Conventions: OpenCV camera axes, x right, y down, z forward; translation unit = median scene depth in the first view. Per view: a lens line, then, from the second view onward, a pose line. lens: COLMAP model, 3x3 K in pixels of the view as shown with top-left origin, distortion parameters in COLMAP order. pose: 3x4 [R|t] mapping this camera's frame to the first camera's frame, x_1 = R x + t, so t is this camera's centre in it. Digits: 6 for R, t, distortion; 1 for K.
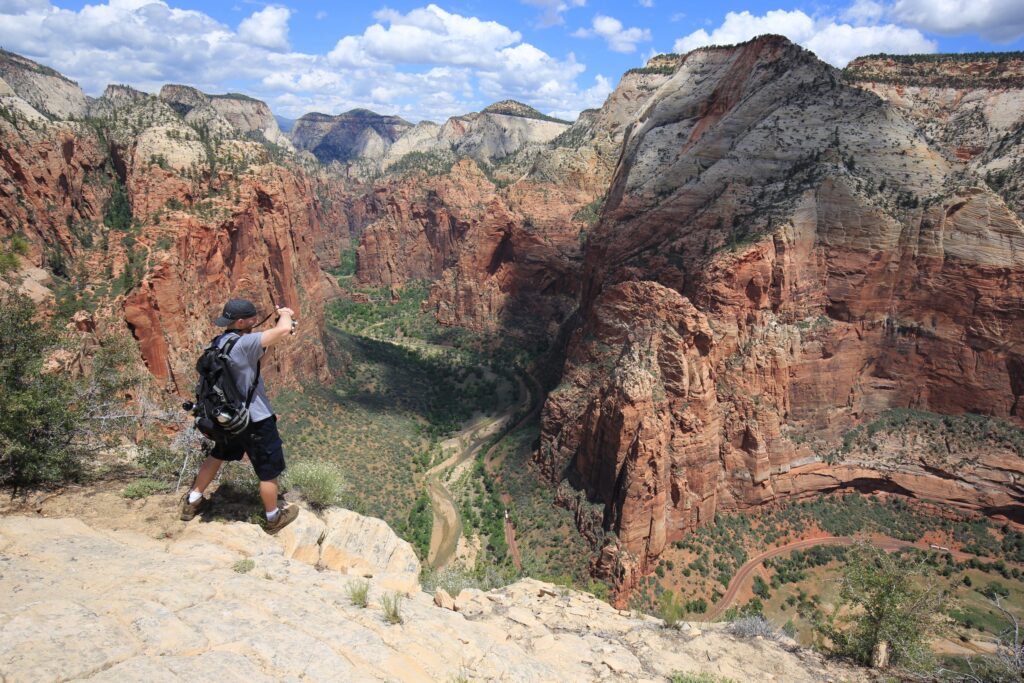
lens RADIAL K [[586.5, 0, 521.7], [0, 586.5, 343.0], [0, 0, 1]] dist [-0.008121, 0.003207]
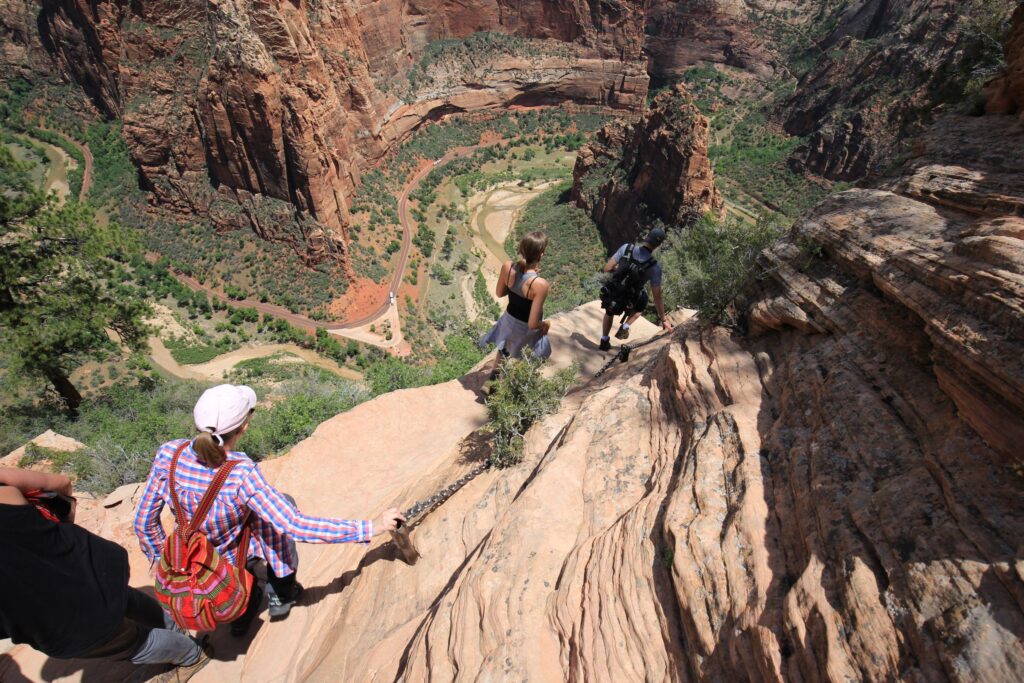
lens RADIAL K [[492.3, 0, 520.2], [0, 492.3, 345.4], [0, 0, 1]] dist [-0.028076, 0.002597]
pose [[0.616116, -0.565908, 0.547859, -0.158260], [0.190460, 0.781954, 0.593526, 0.042838], [-0.764282, -0.261336, 0.589557, 0.113766]]
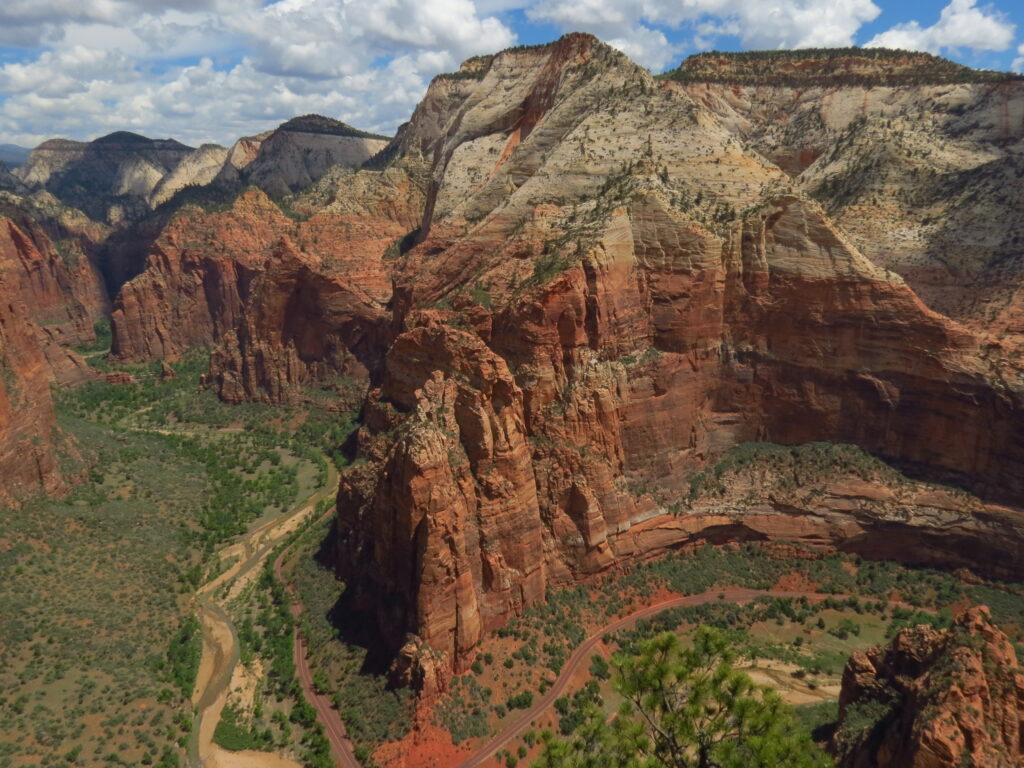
lens RADIAL K [[734.7, 0, 505.5], [0, 734.7, 386.0], [0, 0, 1]] dist [-0.025750, 0.011668]
pose [[0.979679, -0.097043, 0.175531, 0.102466], [0.102573, 0.994467, -0.022688, 0.013021], [-0.172358, 0.040232, 0.984212, -0.043813]]
